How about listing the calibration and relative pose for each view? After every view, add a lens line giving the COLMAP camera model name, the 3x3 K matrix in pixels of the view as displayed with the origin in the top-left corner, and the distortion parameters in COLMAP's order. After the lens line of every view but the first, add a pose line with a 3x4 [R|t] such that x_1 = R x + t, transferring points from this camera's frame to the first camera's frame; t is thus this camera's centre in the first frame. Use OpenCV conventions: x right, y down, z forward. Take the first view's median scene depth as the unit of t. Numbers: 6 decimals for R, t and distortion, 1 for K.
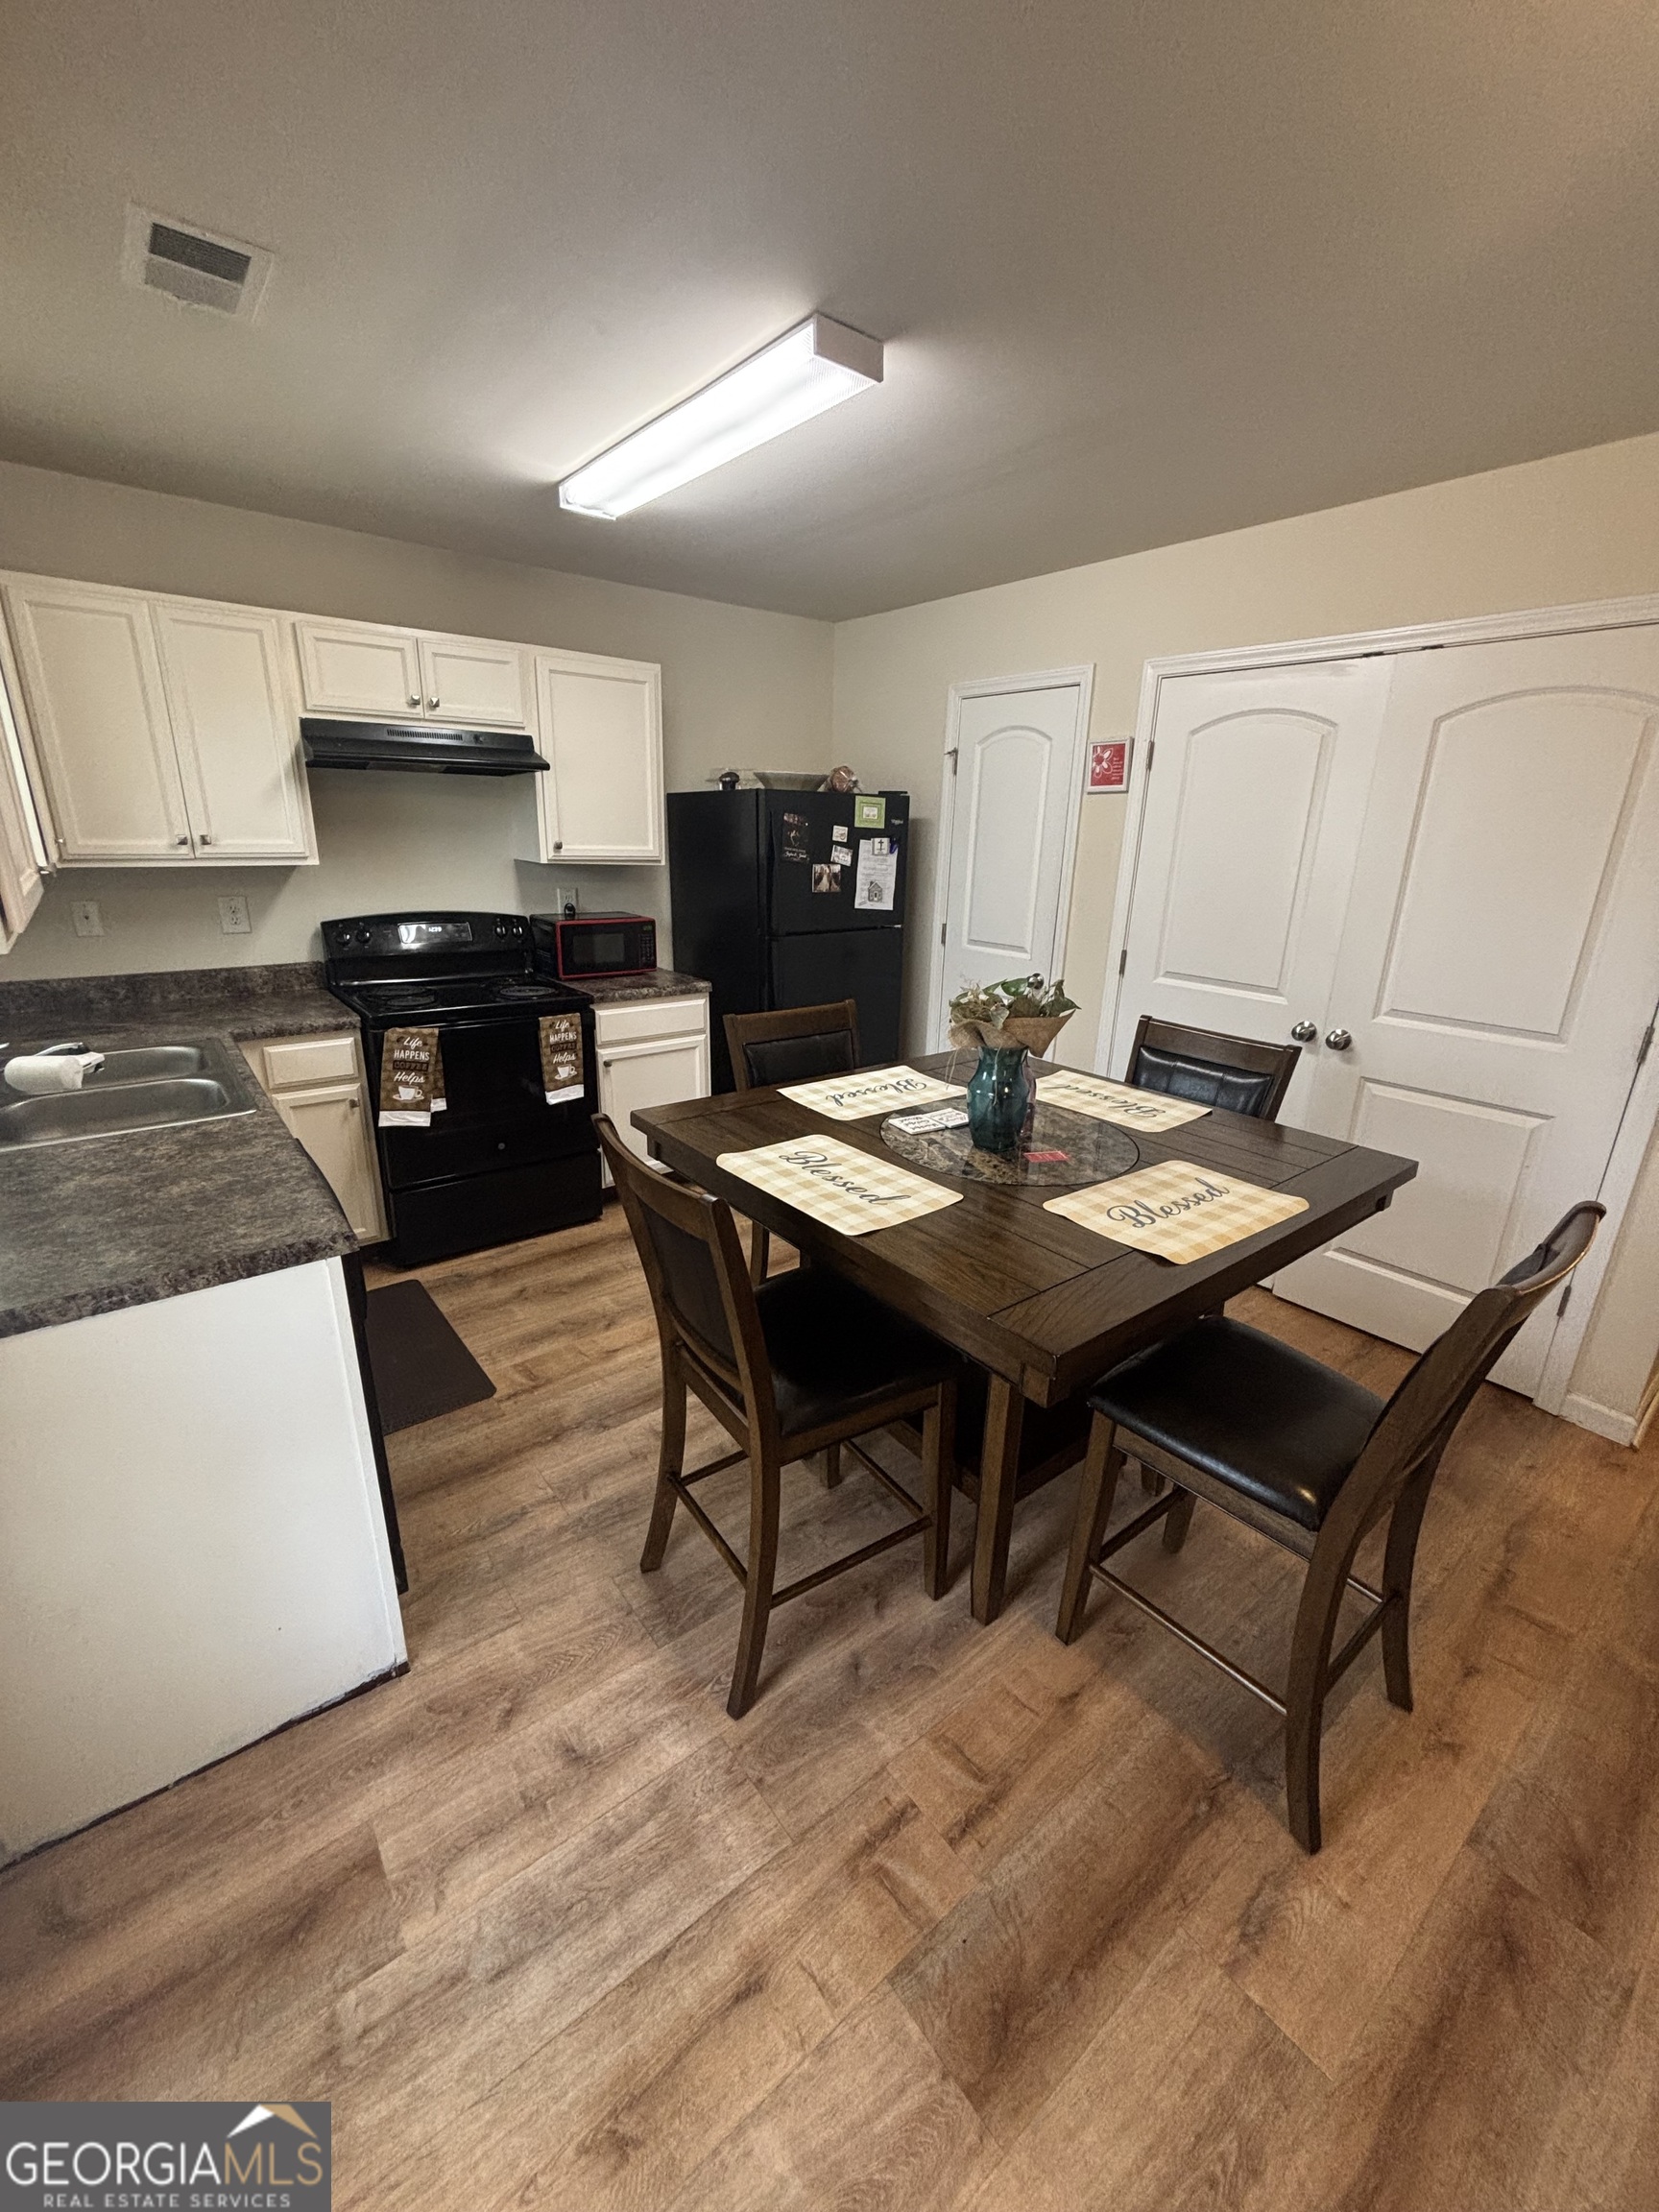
lens RADIAL K [[887.3, 0, 829.5], [0, 887.3, 1106.0], [0, 0, 1]] dist [-0.001122, 0.003304]
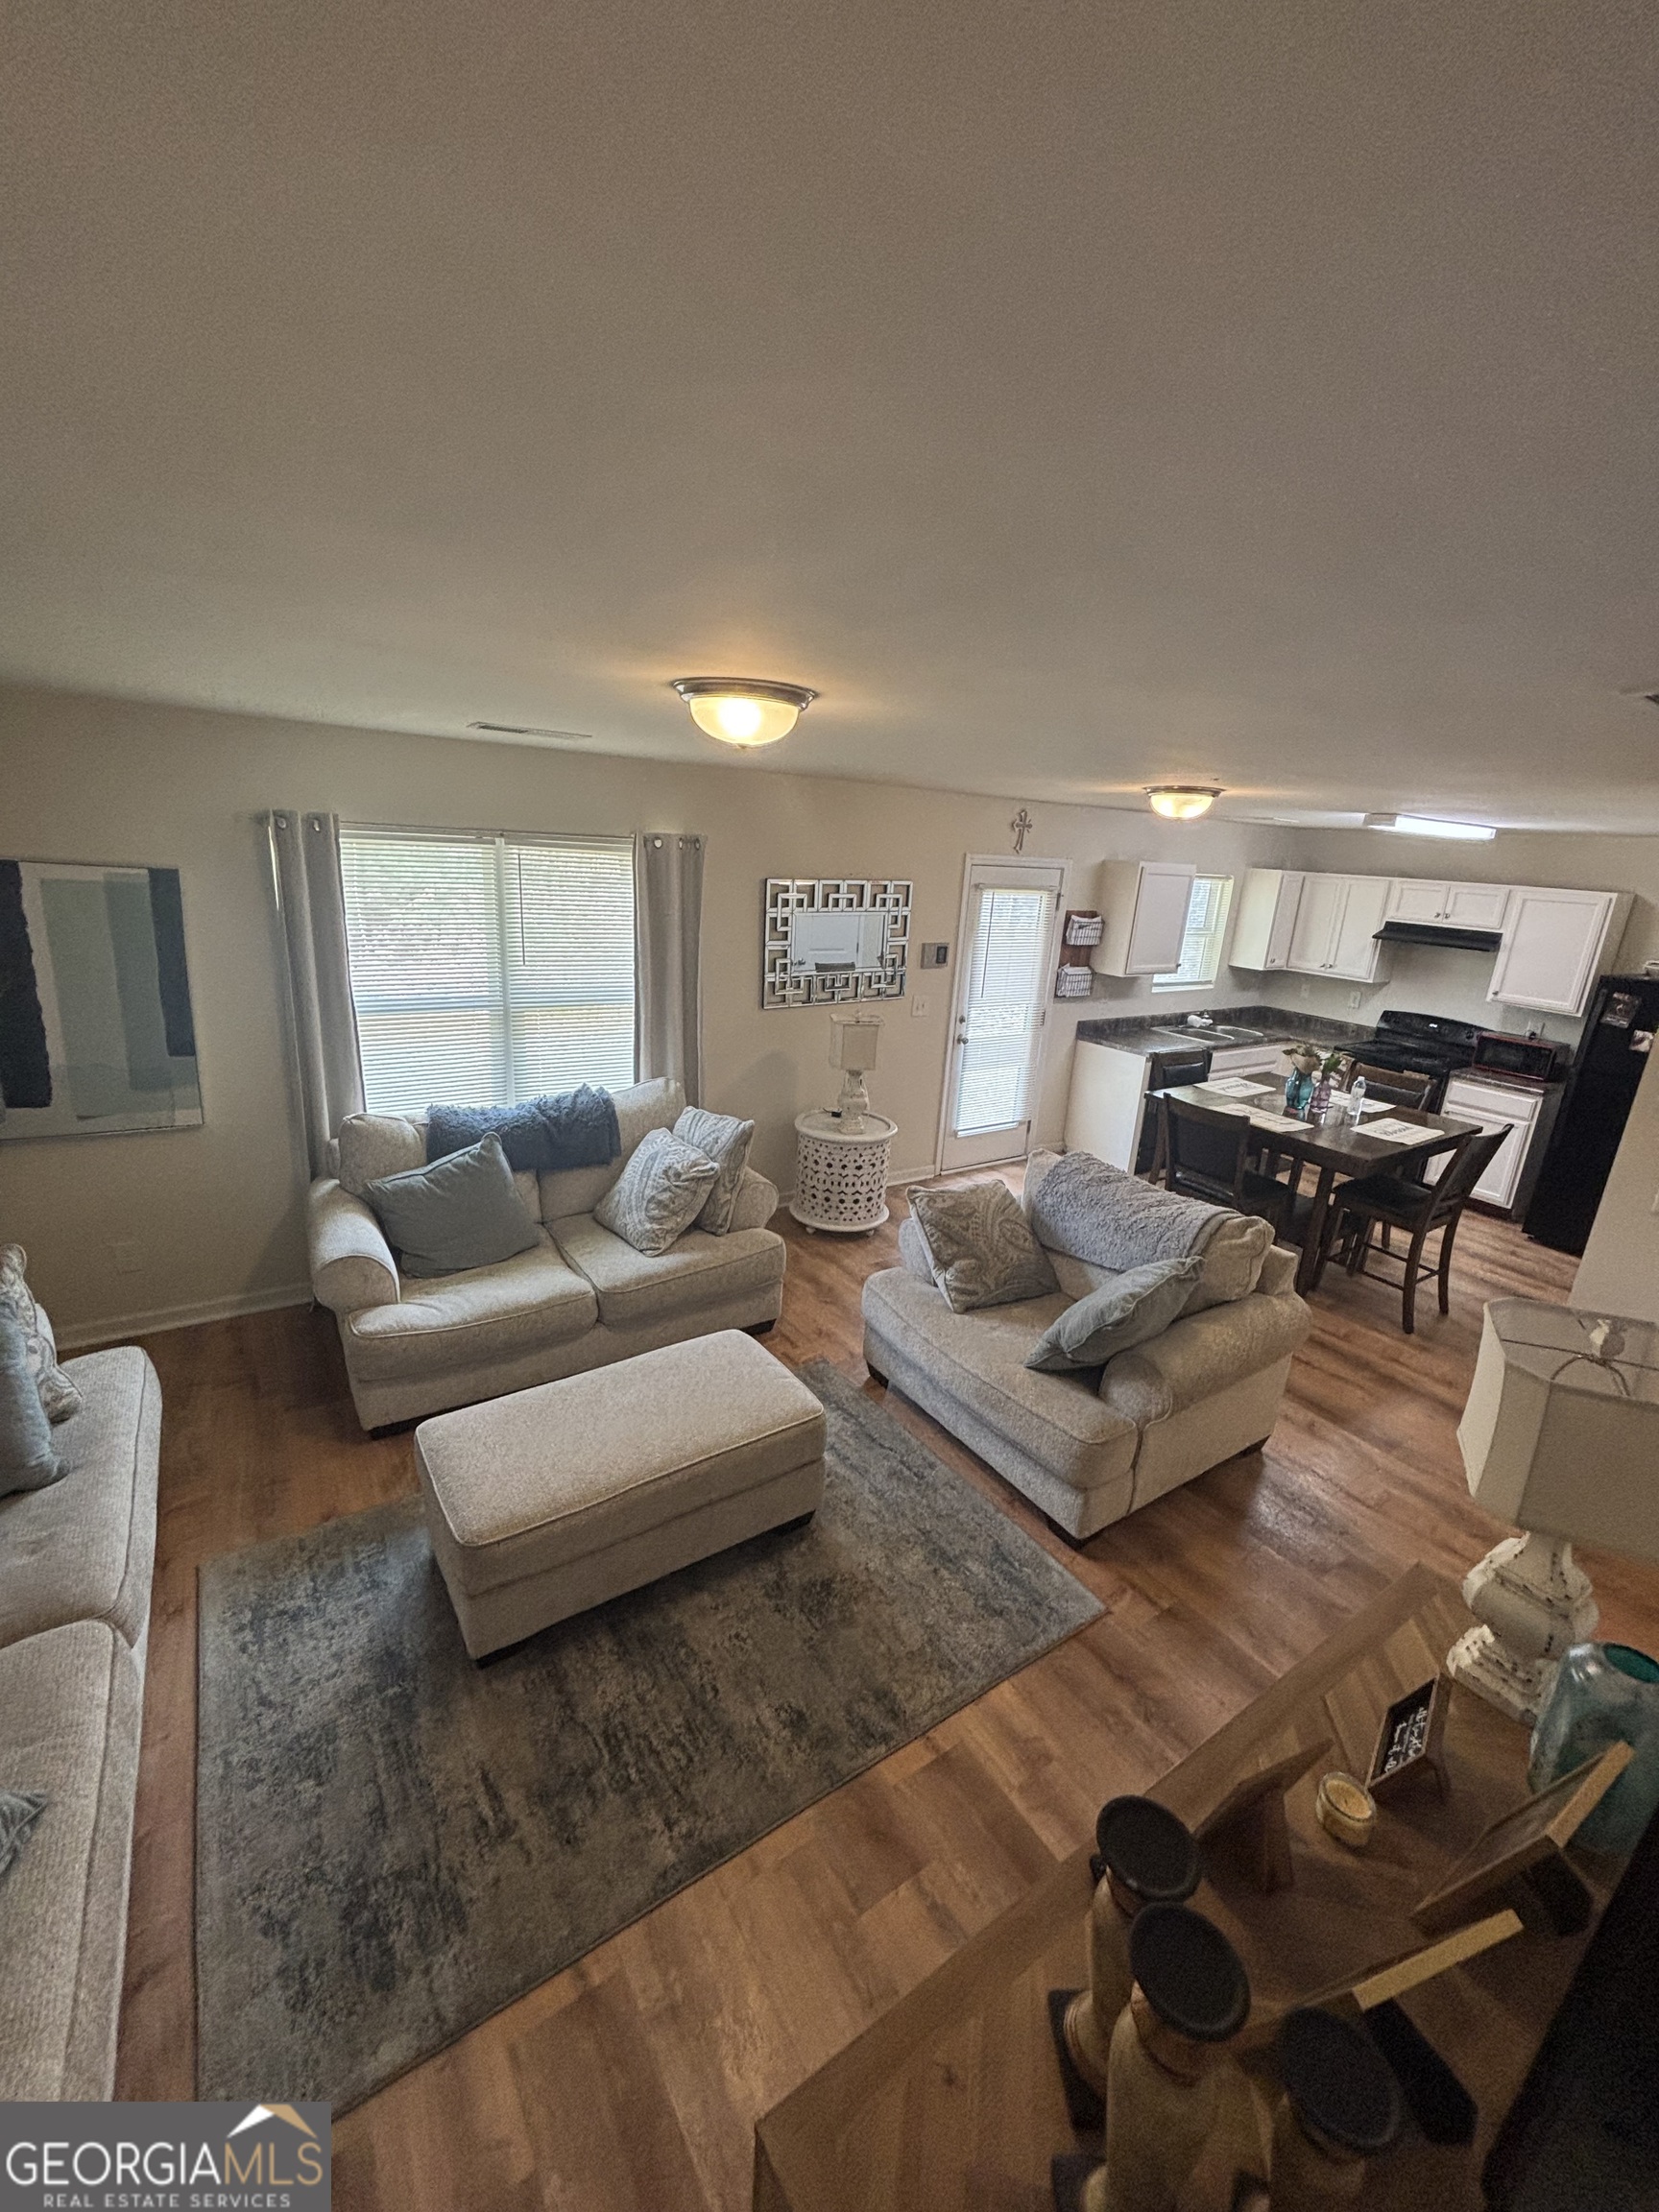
lens RADIAL K [[881.4, 0, 835.6], [0, 881.4, 1103.1], [0, 0, 1]] dist [-0.007810, 0.000048]
pose [[-0.064422, 0.254054, -0.965042, 1.401978], [-0.358498, 0.896602, 0.259969, -0.077328], [0.931305, 0.362714, 0.033317, -0.167107]]
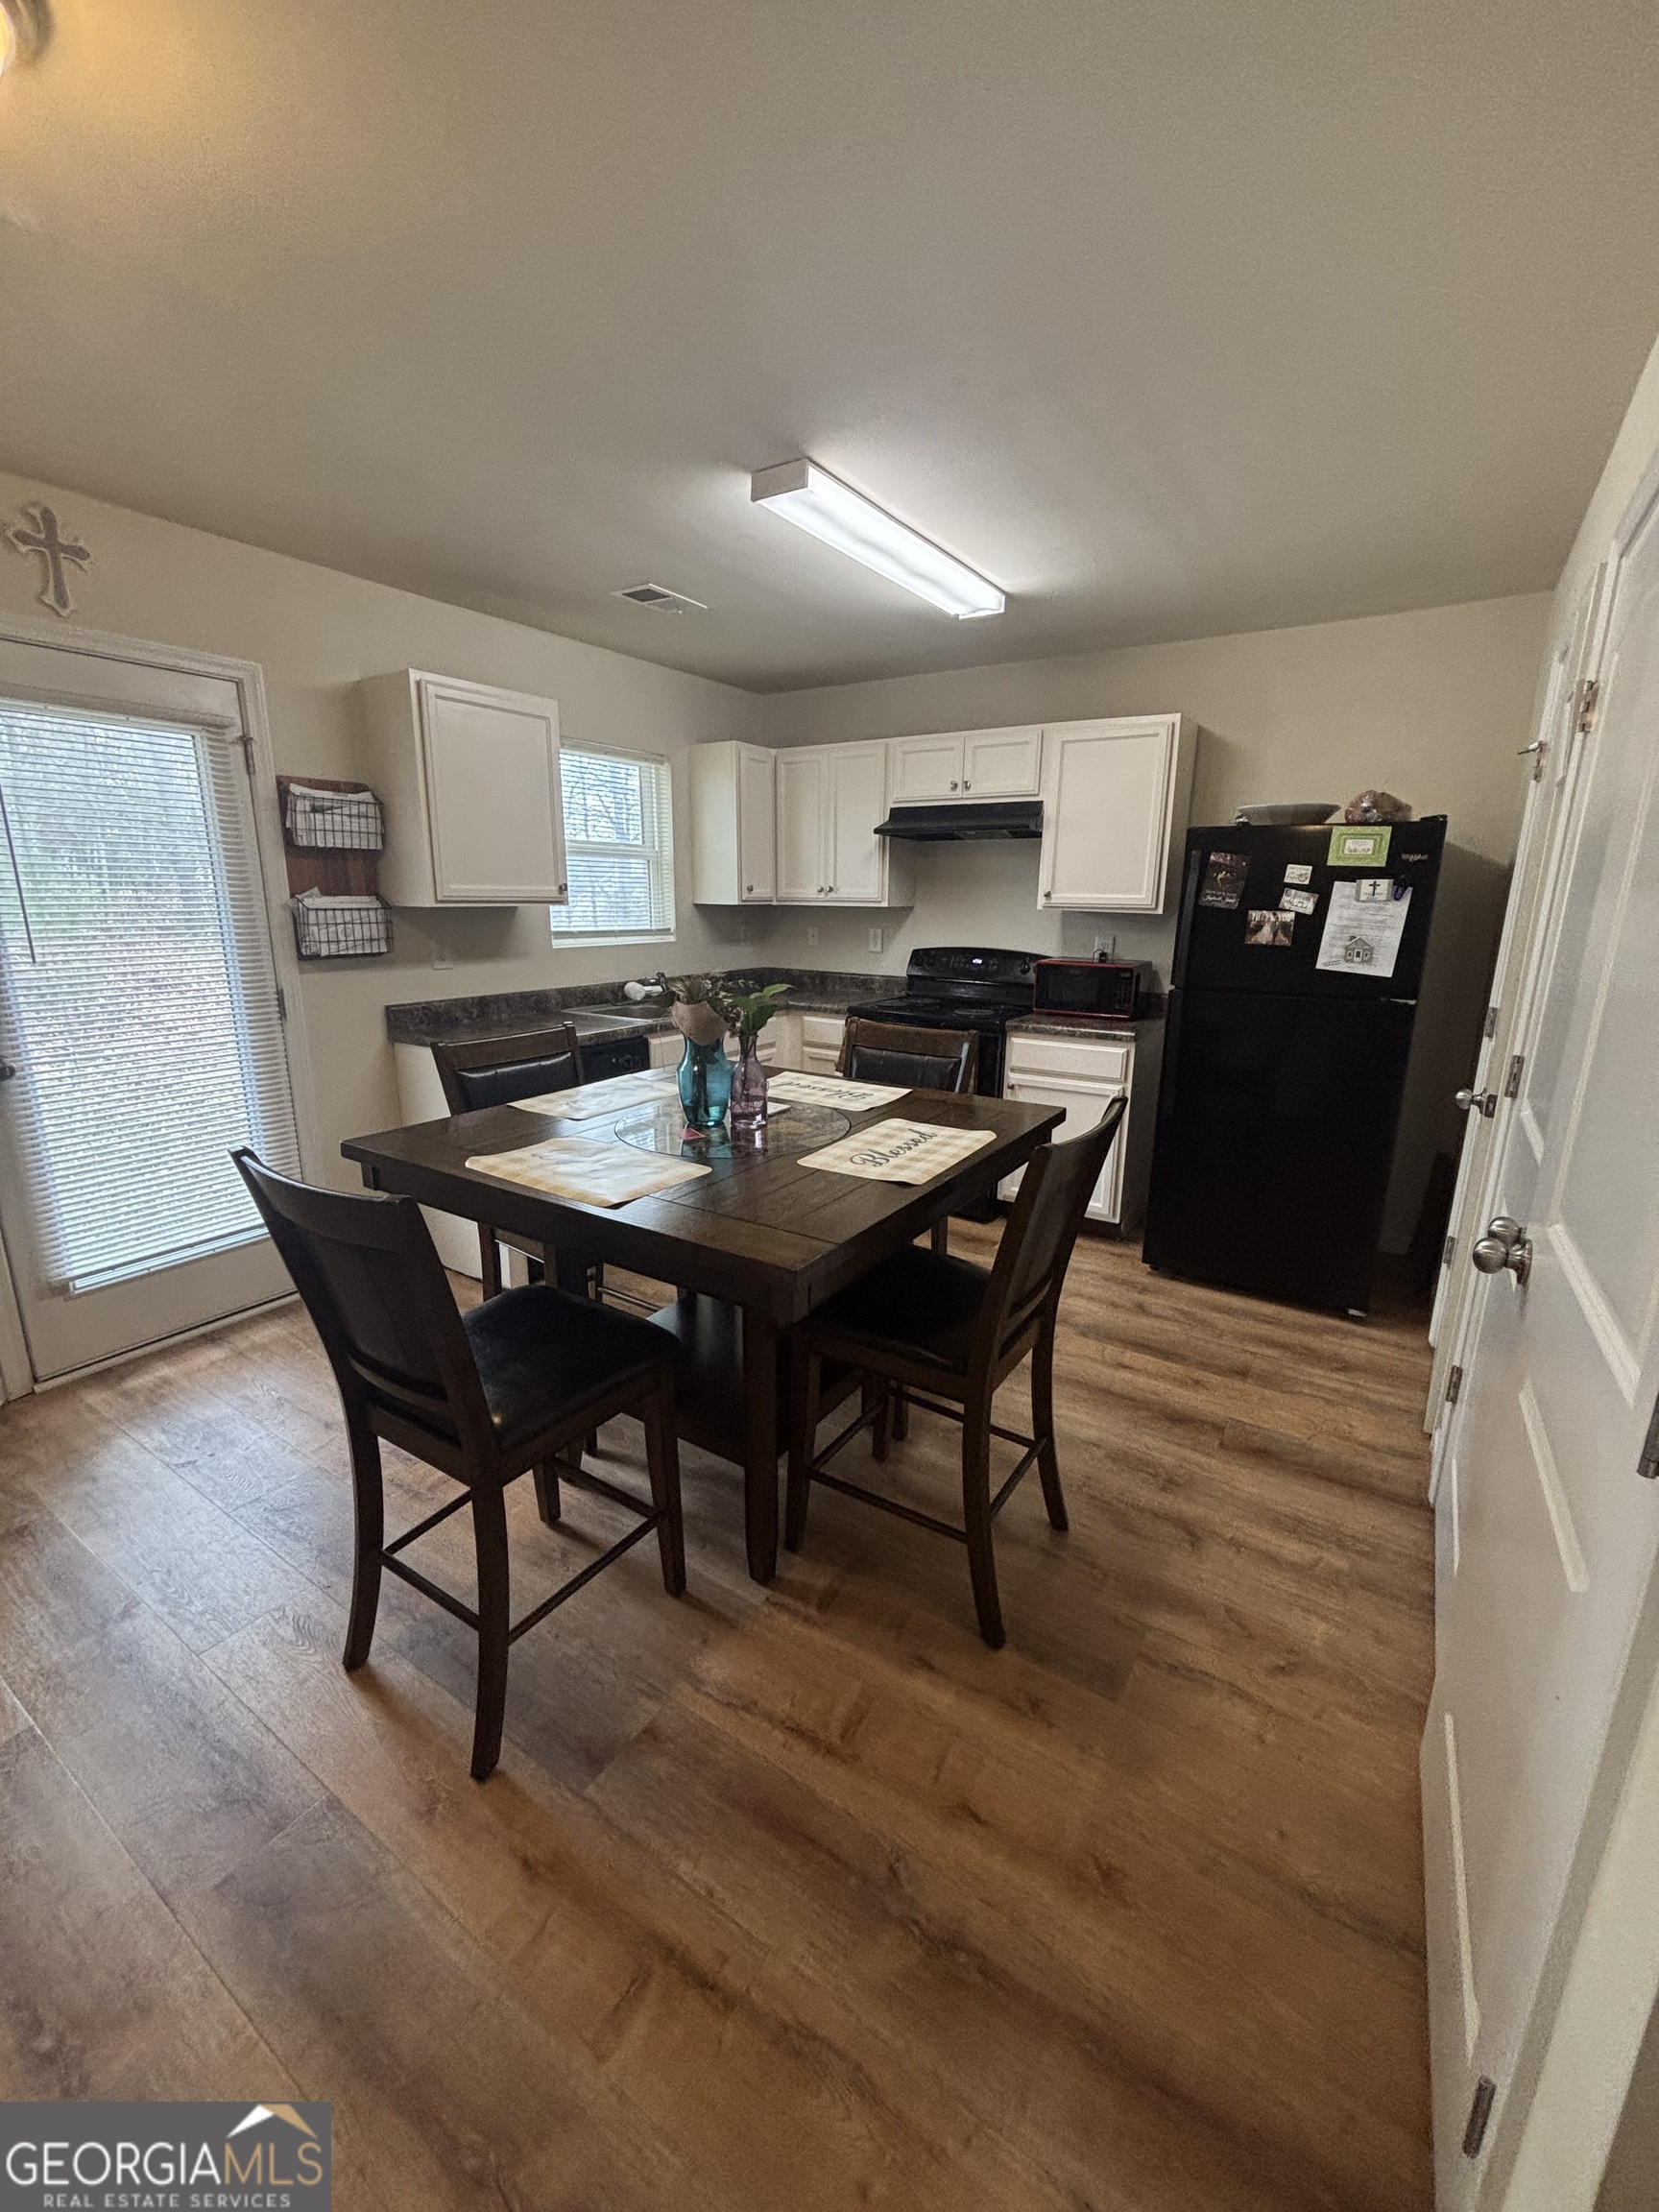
lens RADIAL K [[870.9, 0, 829.5], [0, 870.9, 1106.0], [0, 0, 1]] dist [-0.032722, 0.000033]
pose [[0.333634, 0.200352, -0.921167, 0.629702], [-0.289326, 0.951758, 0.102215, -0.065797], [0.897206, 0.232415, 0.375505, 0.381648]]
